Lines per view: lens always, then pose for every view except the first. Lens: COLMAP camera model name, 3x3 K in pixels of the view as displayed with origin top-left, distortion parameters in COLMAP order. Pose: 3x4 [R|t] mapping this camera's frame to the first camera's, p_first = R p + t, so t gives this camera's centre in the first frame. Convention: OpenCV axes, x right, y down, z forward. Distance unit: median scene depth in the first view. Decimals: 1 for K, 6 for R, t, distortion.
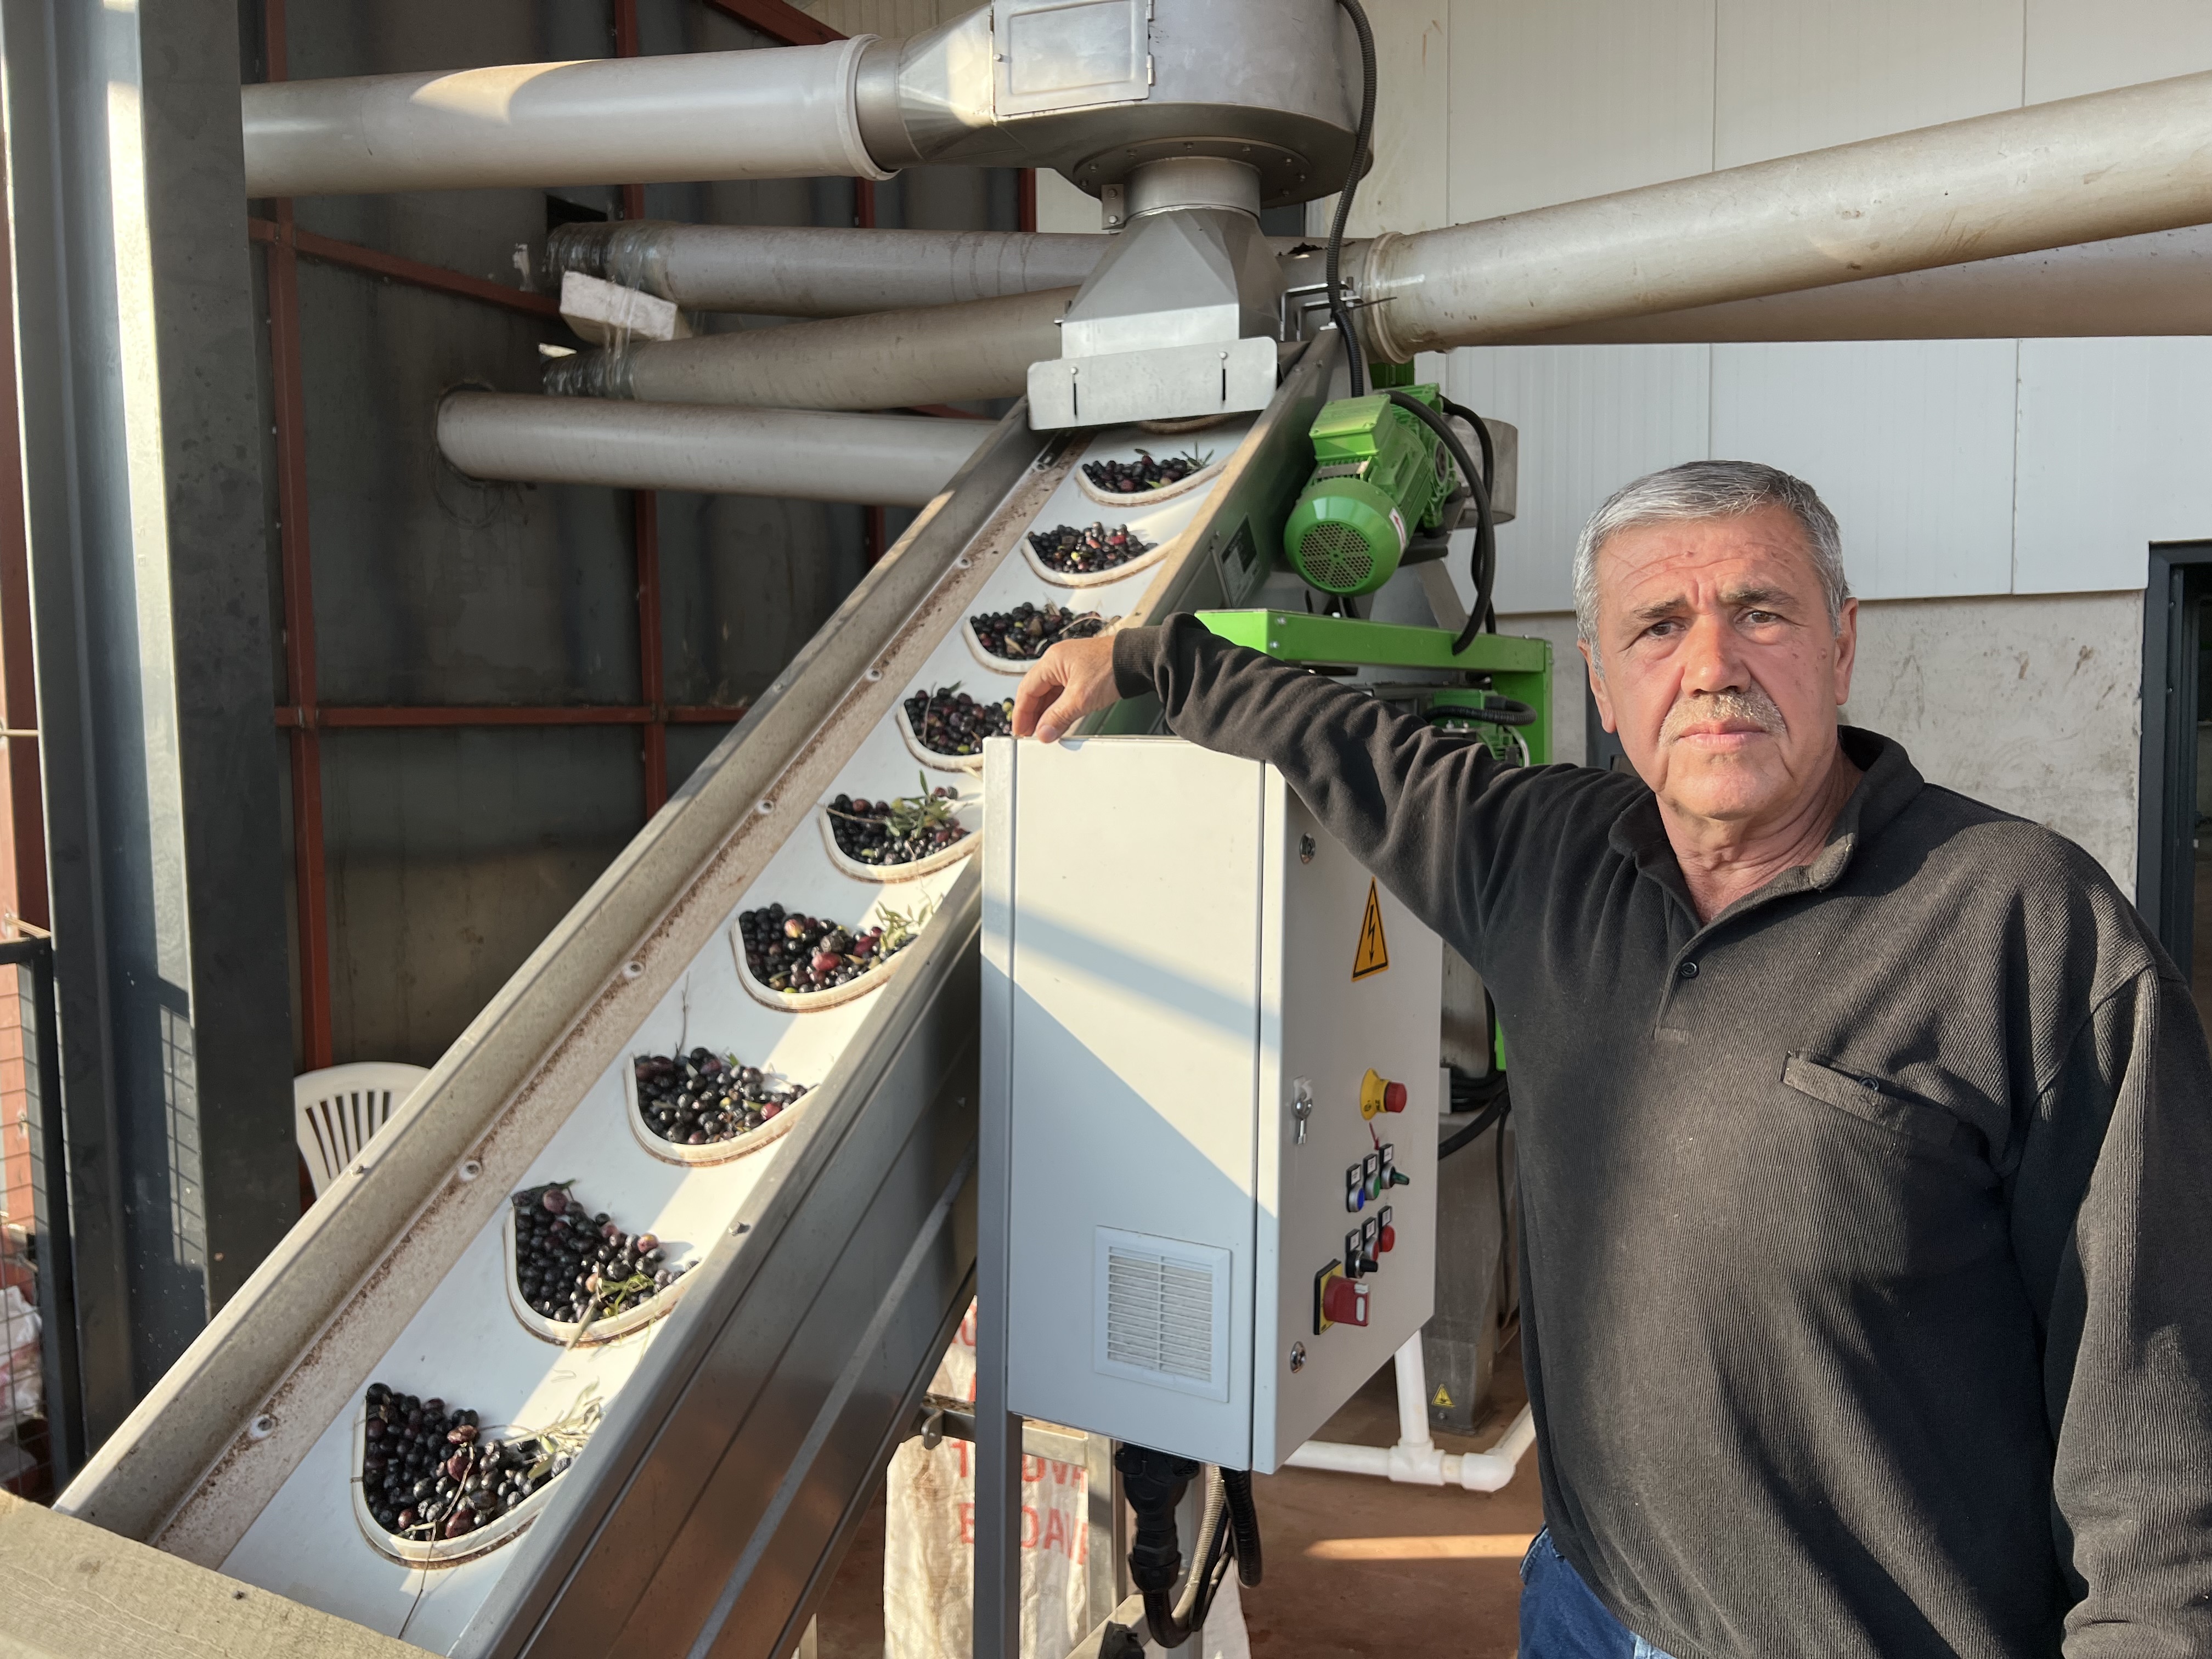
lens RADIAL K [[1661.0, 0, 1178.0], [0, 1661.0, 840.9], [0, 0, 1]] dist [0.034980, -0.066412]
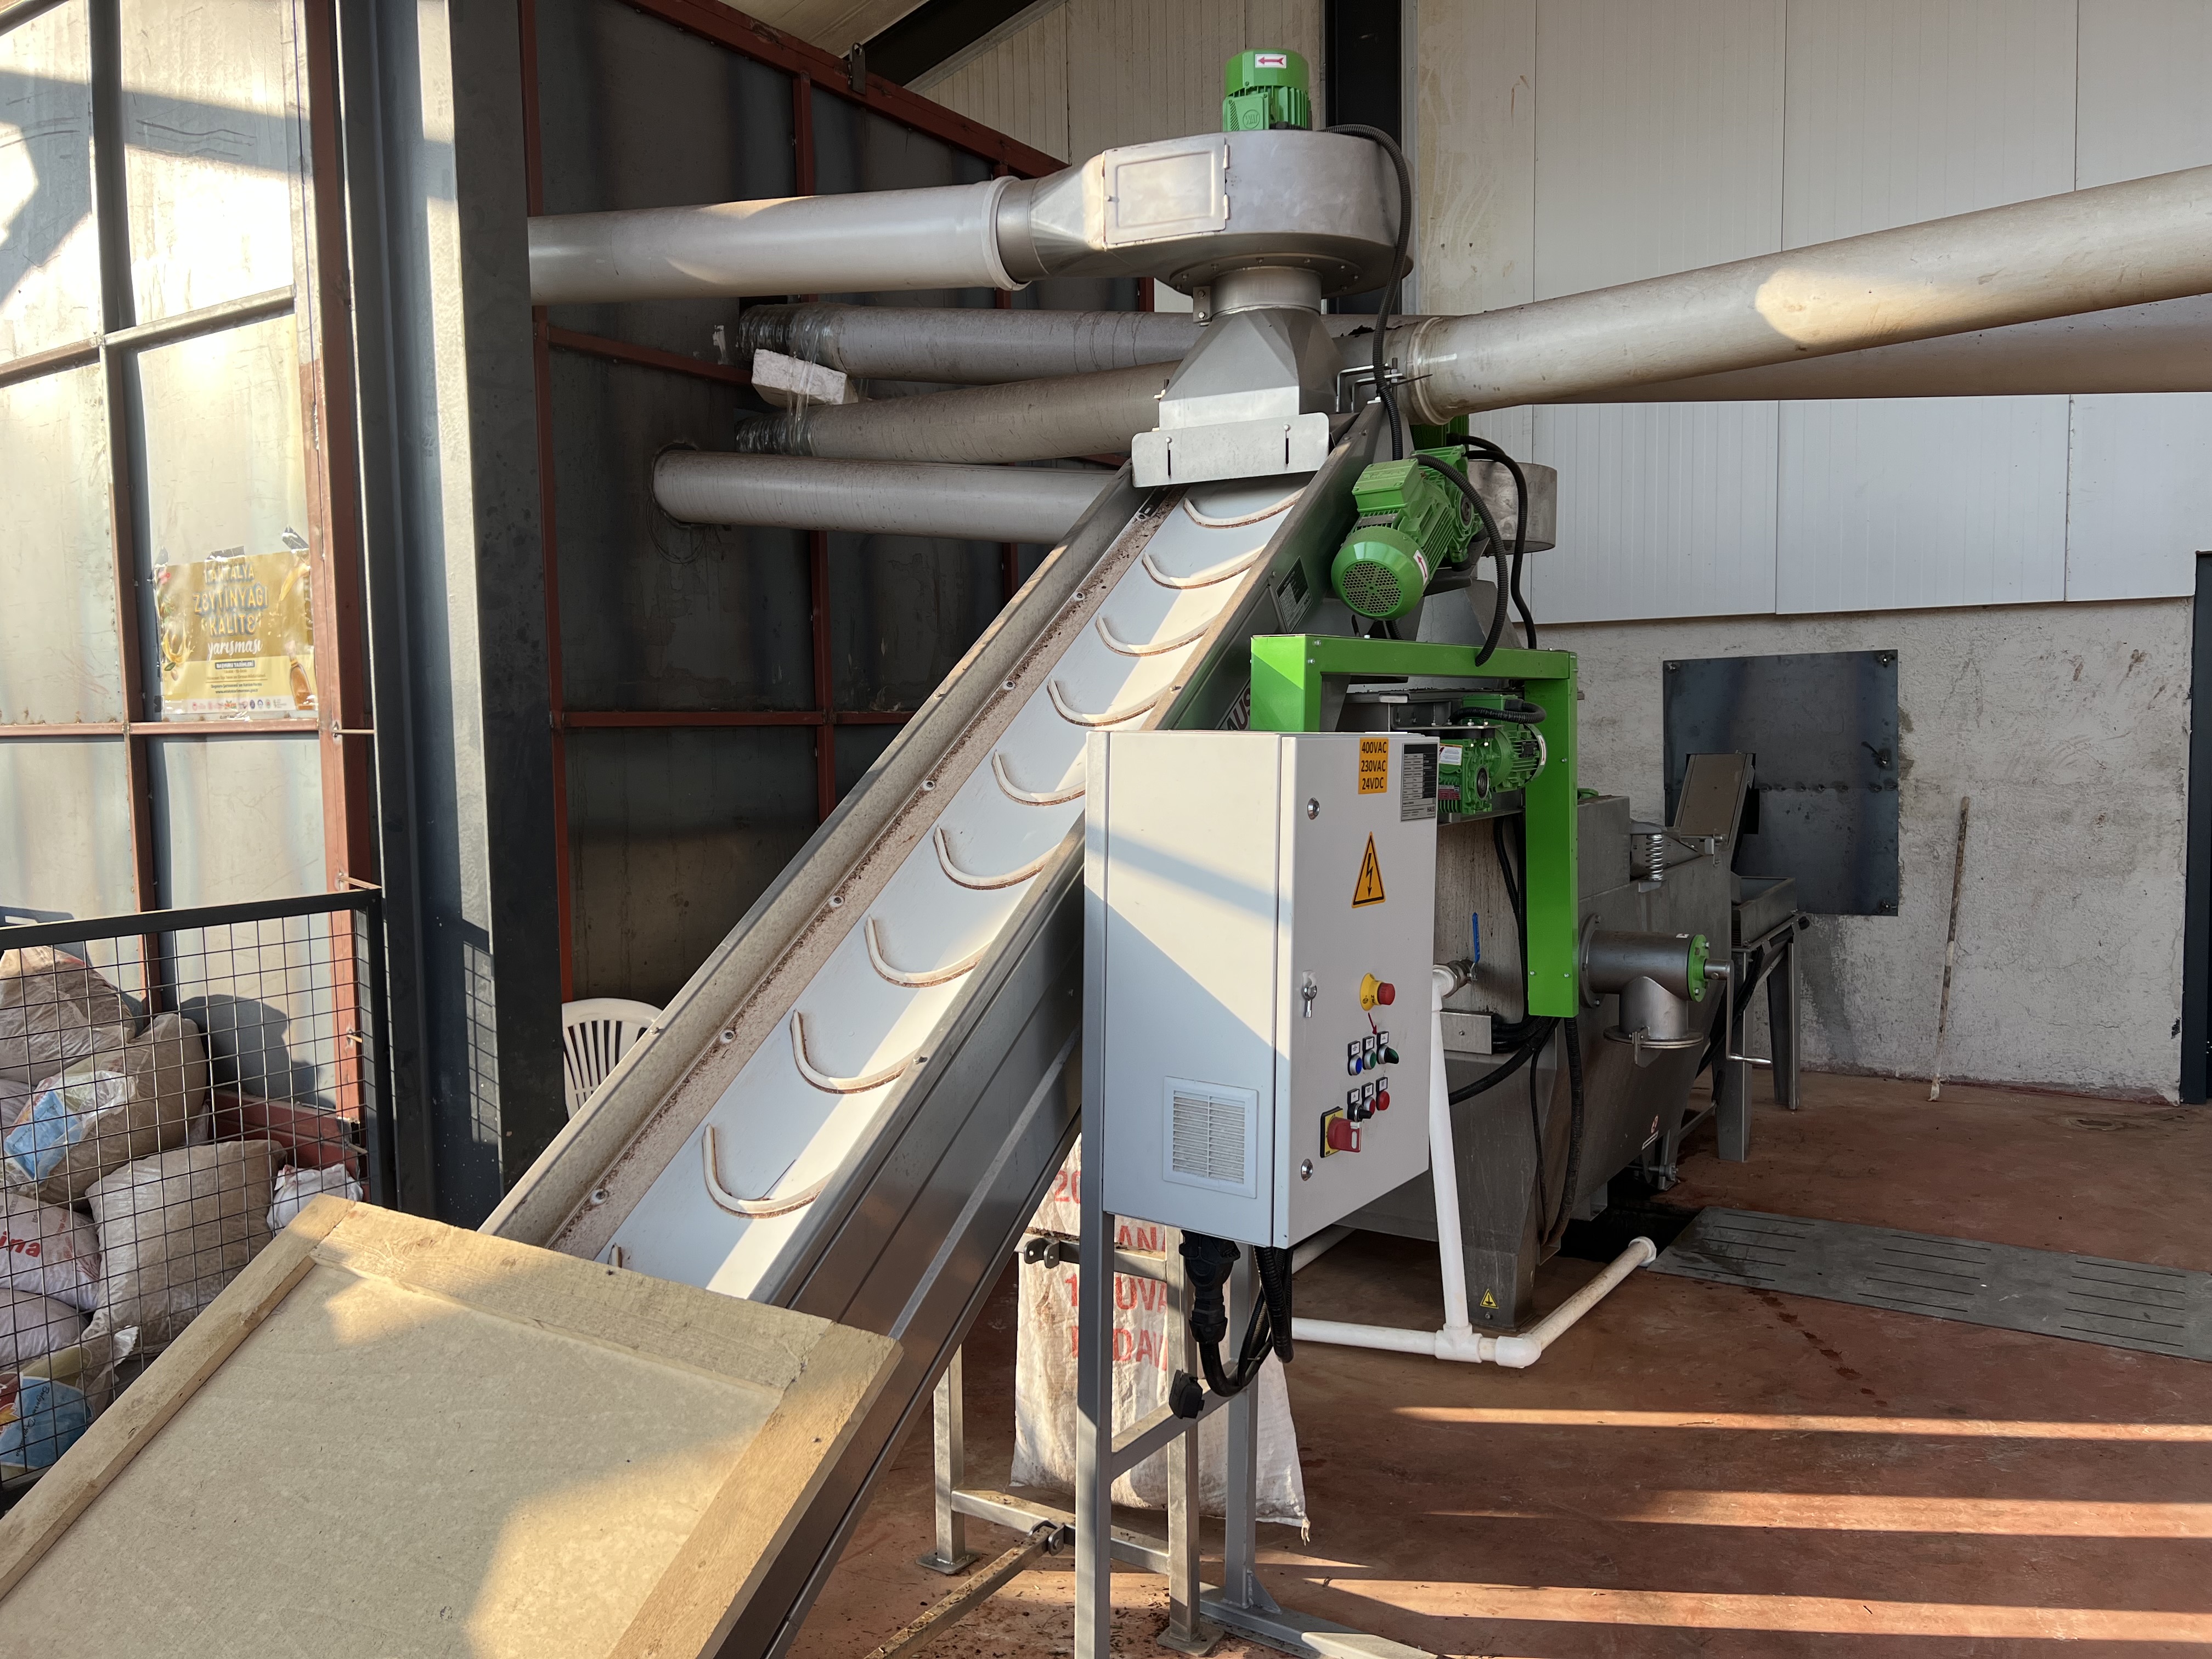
lens RADIAL K [[1661.0, 0, 1178.0], [0, 1661.0, 840.9], [0, 0, 1]] dist [0.034980, -0.066412]
pose [[0.996956, 0.002855, -0.077915, 0.042986], [-0.003038, 0.999993, -0.002235, 0.021021], [0.077908, 0.002465, 0.996957, -0.244030]]
